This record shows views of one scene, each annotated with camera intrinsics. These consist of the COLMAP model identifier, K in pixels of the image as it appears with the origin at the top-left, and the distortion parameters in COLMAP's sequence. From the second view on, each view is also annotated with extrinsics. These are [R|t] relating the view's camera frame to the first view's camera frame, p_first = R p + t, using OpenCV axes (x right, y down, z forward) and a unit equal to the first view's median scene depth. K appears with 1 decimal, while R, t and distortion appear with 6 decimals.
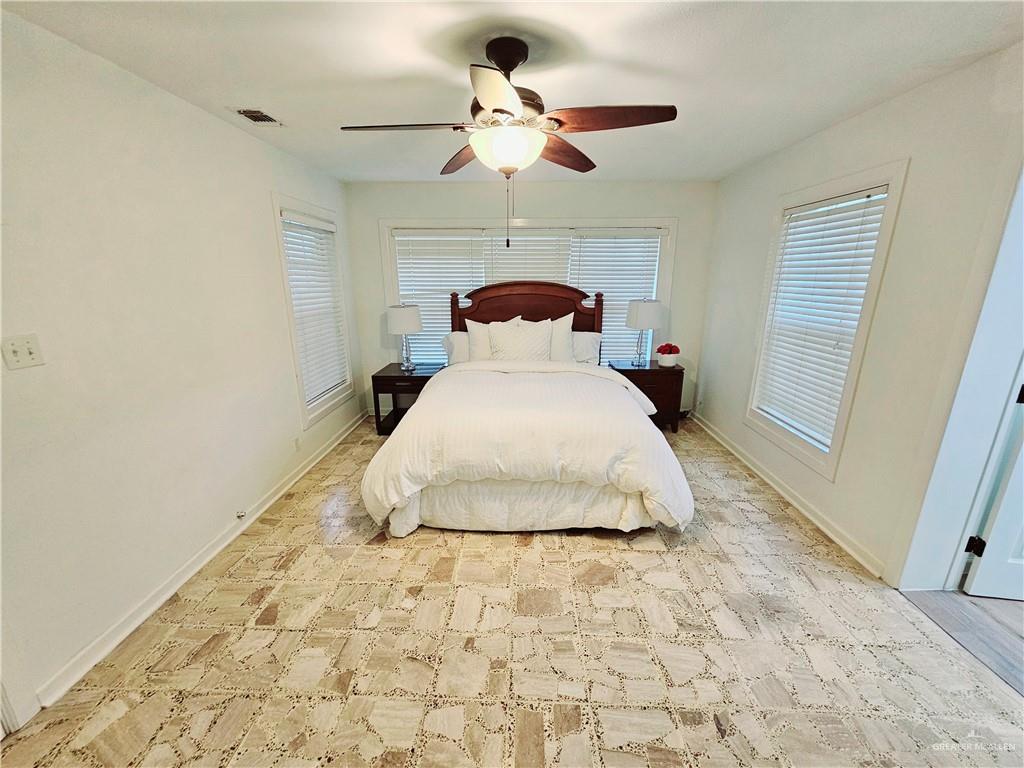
lens RADIAL K [[412.7, 0, 511.4], [0, 412.7, 387.6], [0, 0, 1]] dist [0.000674, 0.000826]
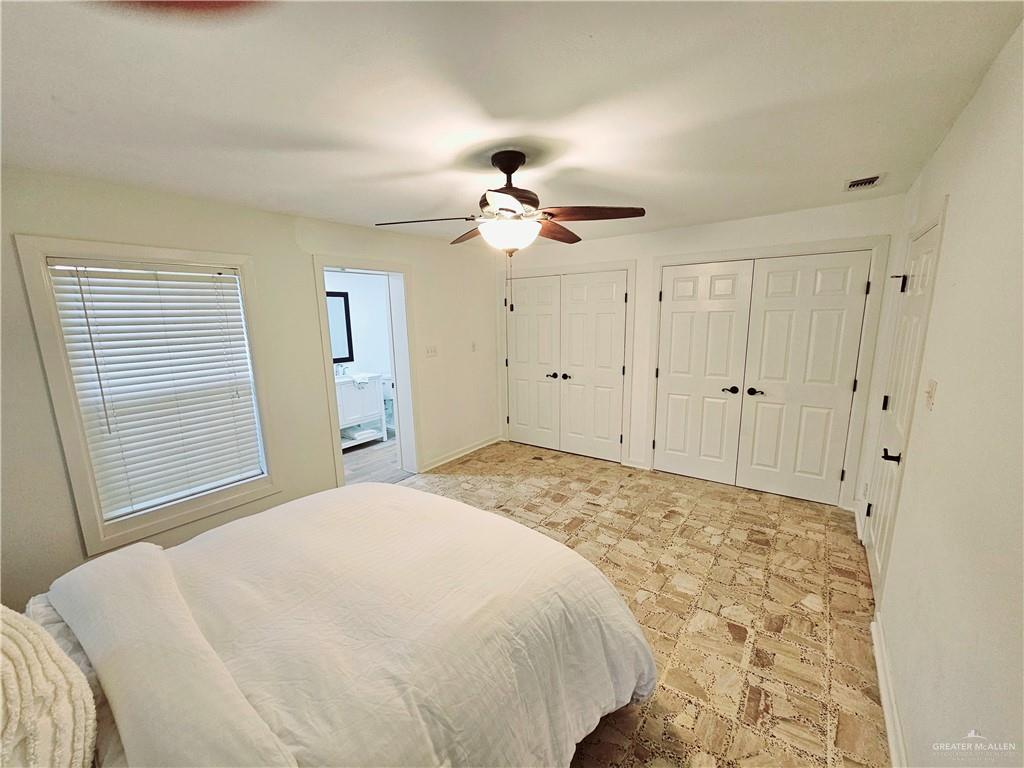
lens RADIAL K [[412.7, 0, 514.5], [0, 412.7, 390.2], [0, 0, 1]] dist [0.000674, 0.000826]
pose [[-0.818310, -0.088364, 0.567944, -0.718323], [0.166037, 0.909645, 0.380759, -0.579532], [-0.550273, 0.405879, -0.729700, 1.996264]]
